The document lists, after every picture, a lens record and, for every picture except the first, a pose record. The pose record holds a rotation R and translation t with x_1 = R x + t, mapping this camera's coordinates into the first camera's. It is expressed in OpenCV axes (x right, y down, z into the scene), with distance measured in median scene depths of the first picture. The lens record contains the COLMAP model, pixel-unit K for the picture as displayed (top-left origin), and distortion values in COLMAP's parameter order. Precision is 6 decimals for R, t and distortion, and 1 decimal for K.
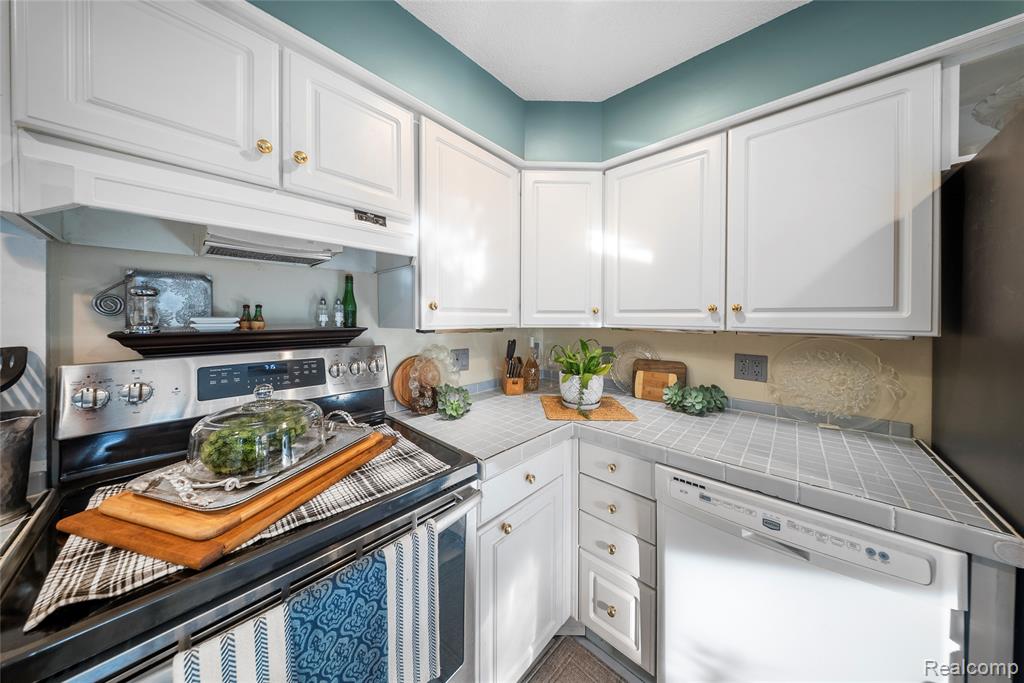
lens RADIAL K [[302.6, 0, 513.1], [0, 302.6, 325.4], [0, 0, 1]] dist [-0.009543, -0.000160]
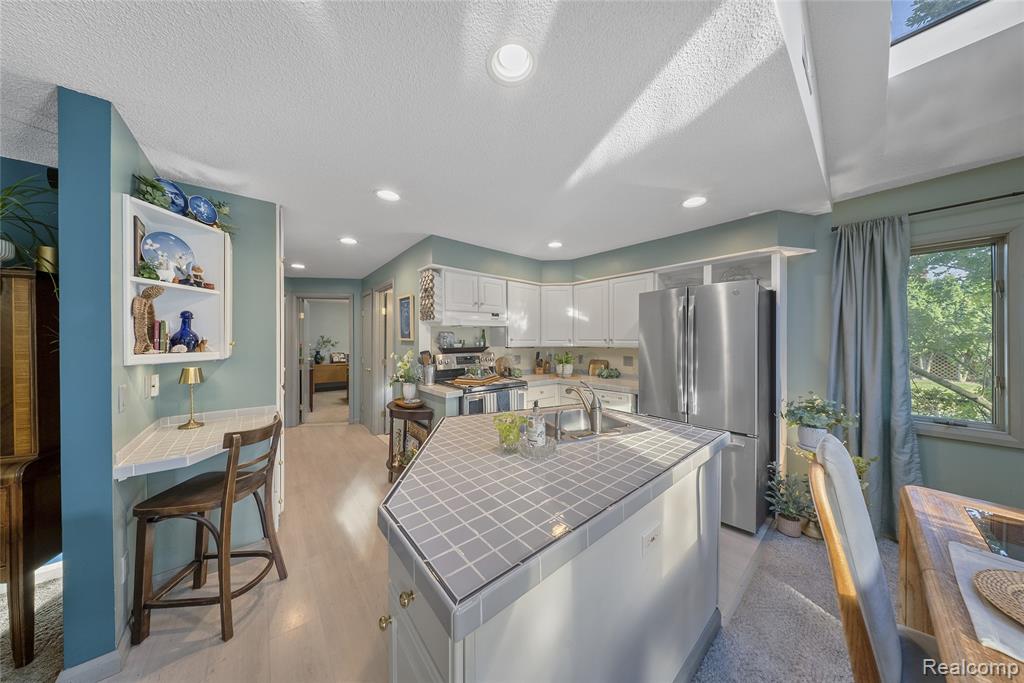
lens RADIAL K [[299.3, 0, 512.0], [0, 299.3, 341.5], [0, 0, 1]] dist [-0.000197, -0.000046]
pose [[0.992377, -0.007166, -0.123033, 0.103297], [0.004849, 0.999805, -0.019119, 0.013088], [0.123146, 0.018377, 0.992218, -1.744922]]
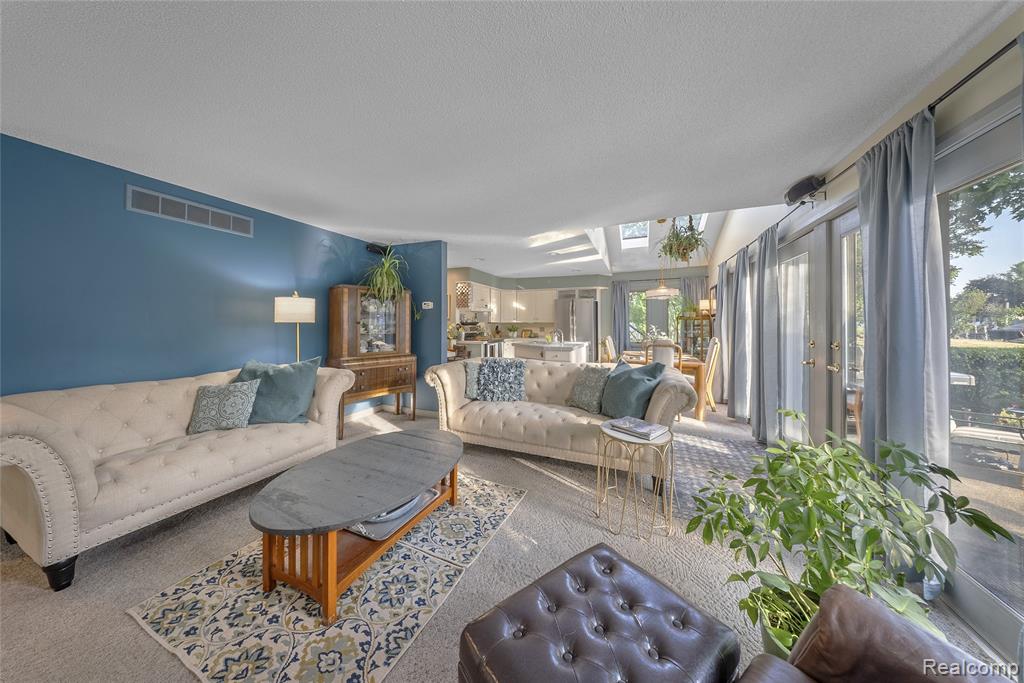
lens RADIAL K [[302.6, 0, 513.1], [0, 302.6, 325.4], [0, 0, 1]] dist [-0.009543, -0.000160]
pose [[0.943361, -0.006118, 0.331710, -1.538372], [0.012923, 0.999749, -0.018310, 0.158436], [-0.331515, 0.021560, 0.943204, -4.039756]]
